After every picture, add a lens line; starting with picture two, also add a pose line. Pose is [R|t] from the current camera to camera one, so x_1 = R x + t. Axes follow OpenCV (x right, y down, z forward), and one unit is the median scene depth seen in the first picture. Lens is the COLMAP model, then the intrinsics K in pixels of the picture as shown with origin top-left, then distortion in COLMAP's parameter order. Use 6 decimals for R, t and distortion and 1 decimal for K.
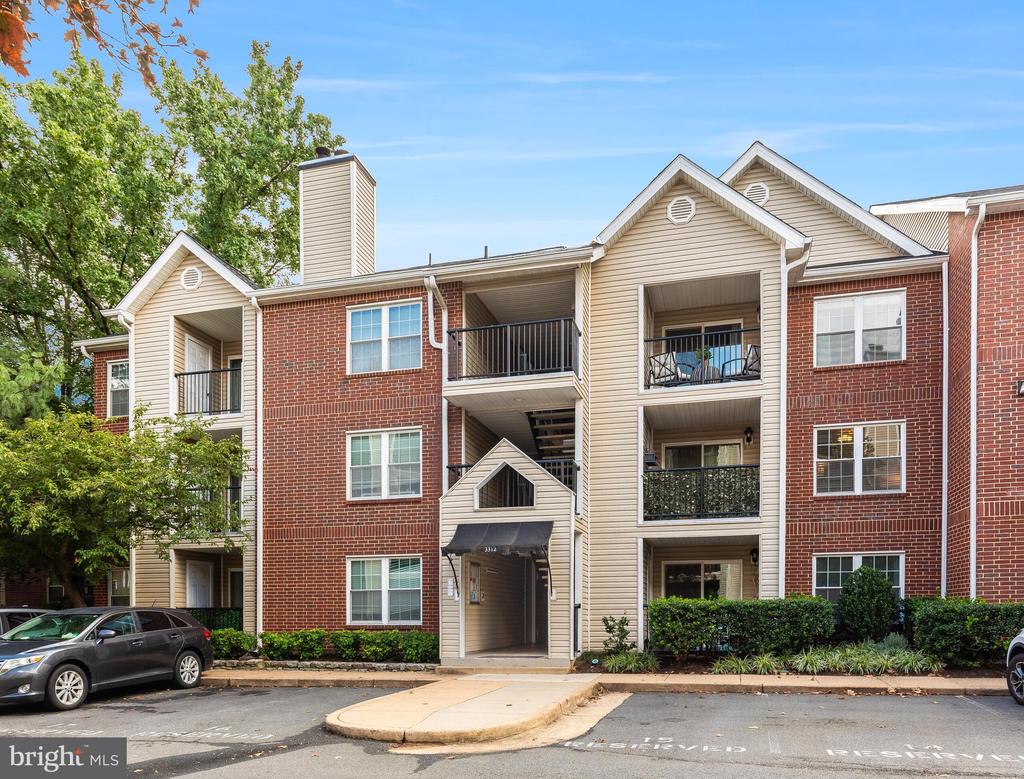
lens RADIAL K [[724.9, 0, 512.0], [0, 724.9, 414.8], [0, 0, 1]] dist [0.000089, -0.001356]
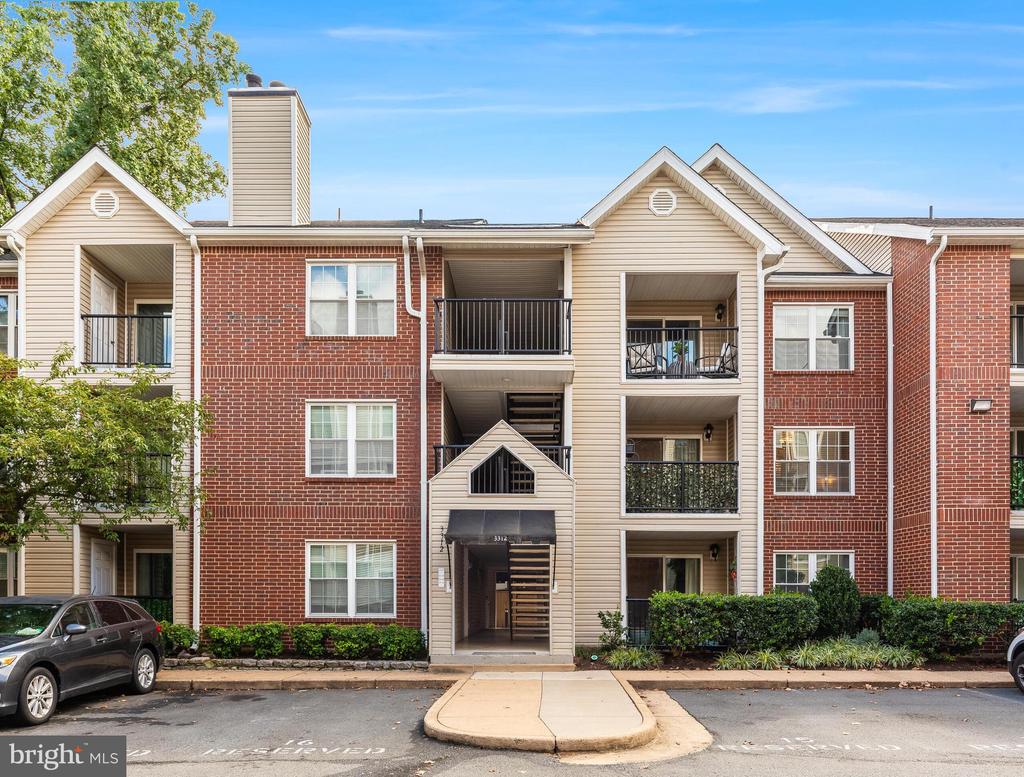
lens RADIAL K [[757.9, 0, 512.0], [0, 757.9, 388.5], [0, 0, 1]] dist [-0.001196, -0.000995]
pose [[0.969156, 0.076372, 0.234315, -0.221593], [-0.074594, 0.997078, -0.016457, 0.006861], [-0.234887, -0.001529, 0.972021, 0.040150]]
